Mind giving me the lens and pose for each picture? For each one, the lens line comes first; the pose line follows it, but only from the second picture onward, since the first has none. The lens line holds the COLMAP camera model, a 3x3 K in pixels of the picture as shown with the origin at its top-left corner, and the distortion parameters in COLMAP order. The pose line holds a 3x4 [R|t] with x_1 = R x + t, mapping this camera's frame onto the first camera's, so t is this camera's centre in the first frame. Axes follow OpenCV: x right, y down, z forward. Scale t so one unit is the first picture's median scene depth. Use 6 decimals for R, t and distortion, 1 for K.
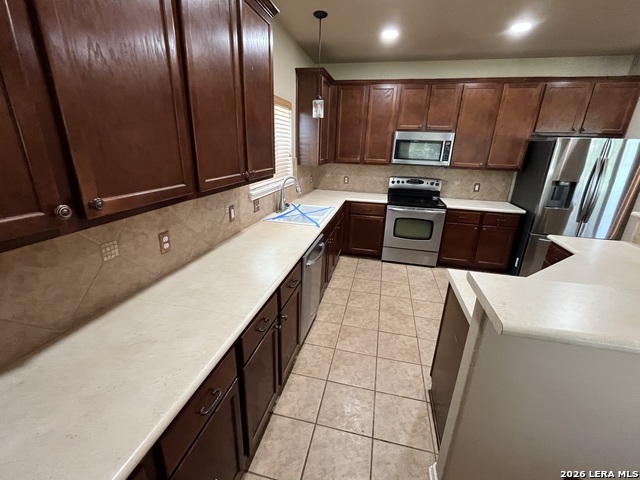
lens RADIAL K [[279.1, 0, 320.1], [0, 279.1, 238.4], [0, 0, 1]] dist [-0.002971, -0.000004]
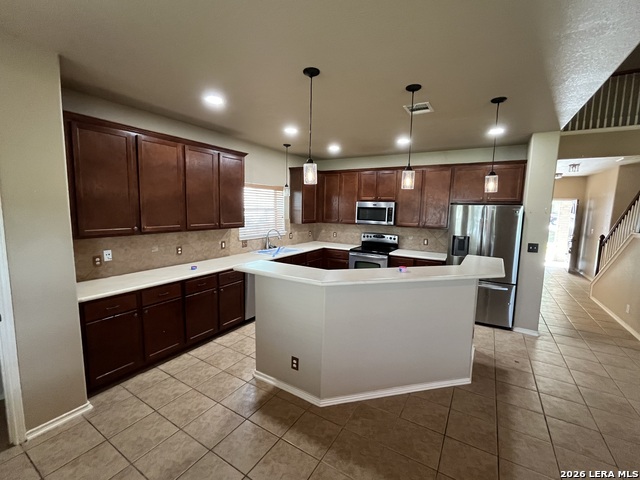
lens RADIAL K [[279.1, 0, 320.1], [0, 279.1, 238.6], [0, 0, 1]] dist [-0.002971, -0.000004]
pose [[0.949634, 0.025018, -0.312360, 0.535577], [-0.092686, 0.974632, -0.203722, 0.114976], [0.299339, 0.222413, 0.927862, -0.355269]]
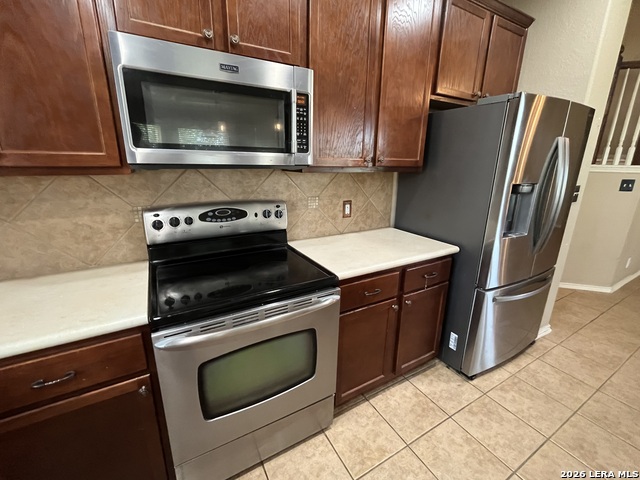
lens RADIAL K [[279.1, 0, 319.3], [0, 279.1, 237.7], [0, 0, 1]] dist [-0.002971, -0.000004]
pose [[0.729058, -0.201053, 0.654257, 0.204434], [0.225331, 0.973102, 0.047940, -0.178409], [-0.646297, 0.112474, 0.754752, 0.707657]]
